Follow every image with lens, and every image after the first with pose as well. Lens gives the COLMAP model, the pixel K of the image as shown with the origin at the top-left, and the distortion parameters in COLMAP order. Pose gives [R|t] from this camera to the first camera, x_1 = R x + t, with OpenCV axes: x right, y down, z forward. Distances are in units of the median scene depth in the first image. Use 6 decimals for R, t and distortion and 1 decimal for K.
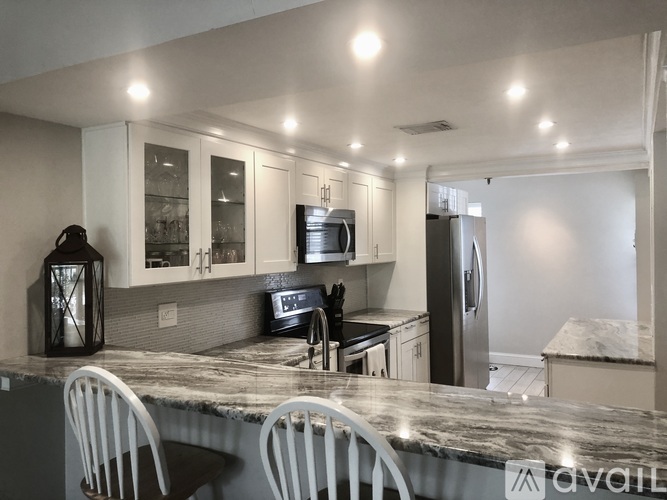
lens RADIAL K [[549.5, 0, 331.3], [0, 549.5, 249.8], [0, 0, 1]] dist [0.005095, -0.000247]
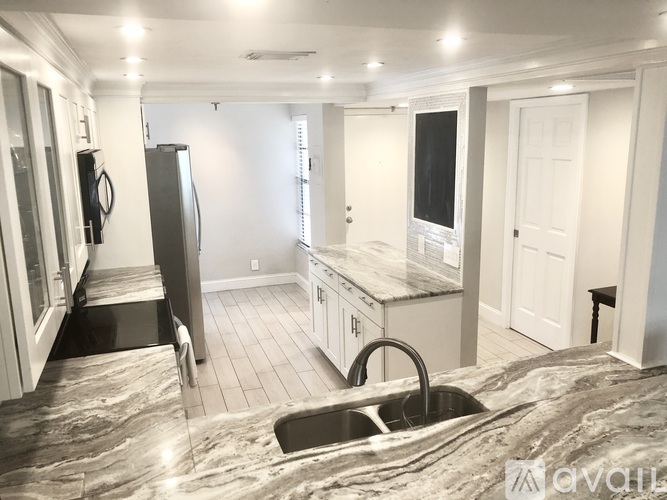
lens RADIAL K [[549.5, 0, 331.9], [0, 549.5, 246.7], [0, 0, 1]] dist [0.005095, -0.000247]
pose [[0.680004, -0.152589, 0.717154, -0.401321], [0.023298, 0.982108, 0.186873, -0.102938], [-0.732838, -0.110366, 0.671393, 0.400771]]
